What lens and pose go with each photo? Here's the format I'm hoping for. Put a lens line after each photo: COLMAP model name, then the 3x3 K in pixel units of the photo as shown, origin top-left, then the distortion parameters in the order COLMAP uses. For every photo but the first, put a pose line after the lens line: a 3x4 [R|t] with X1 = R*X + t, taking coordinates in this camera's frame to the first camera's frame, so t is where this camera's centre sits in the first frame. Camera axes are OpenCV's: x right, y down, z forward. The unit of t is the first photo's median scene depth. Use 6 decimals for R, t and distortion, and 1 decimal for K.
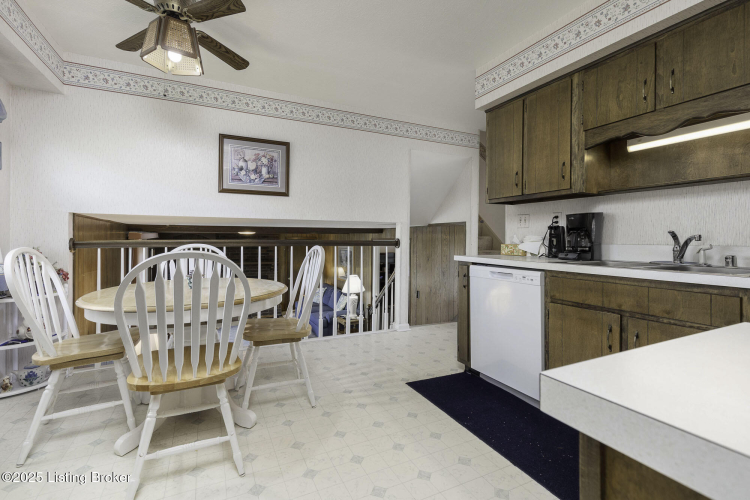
lens RADIAL K [[347.9, 0, 371.6], [0, 347.9, 244.1], [0, 0, 1]] dist [0.000539, -0.000334]
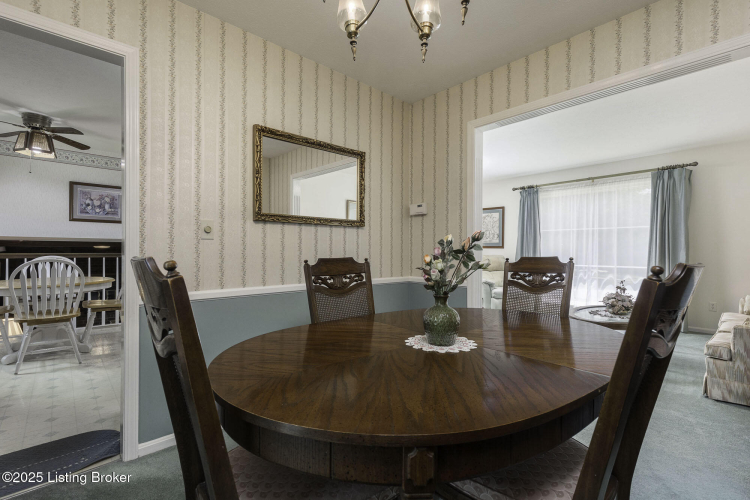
lens RADIAL K [[347.9, 0, 375.2], [0, 347.9, 251.0], [0, 0, 1]] dist [0.000539, -0.000334]
pose [[0.958528, -0.002181, 0.284990, 0.367147], [0.006374, 0.999885, -0.013786, 0.007010], [-0.284927, 0.015031, 0.958431, -0.751254]]
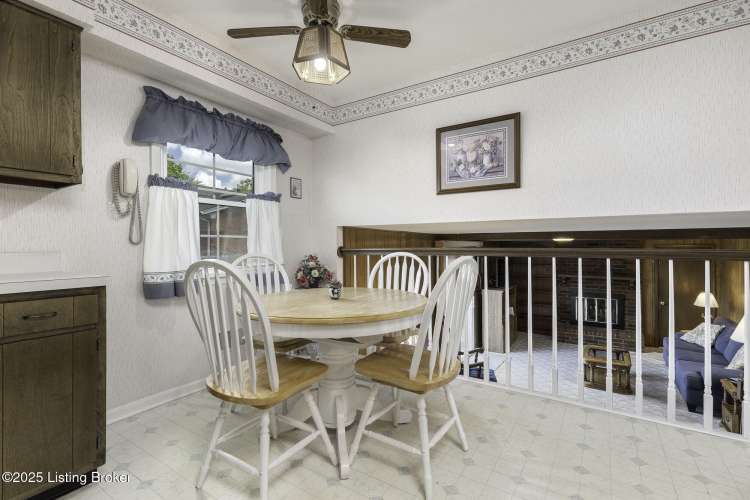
lens RADIAL K [[347.9, 0, 379.9], [0, 347.9, 249.7], [0, 0, 1]] dist [0.000539, -0.000334]
pose [[0.507158, 0.005713, -0.861834, 0.245406], [-0.012577, 0.999921, -0.000773, -0.004999], [0.861761, 0.011231, 0.507190, 0.406126]]
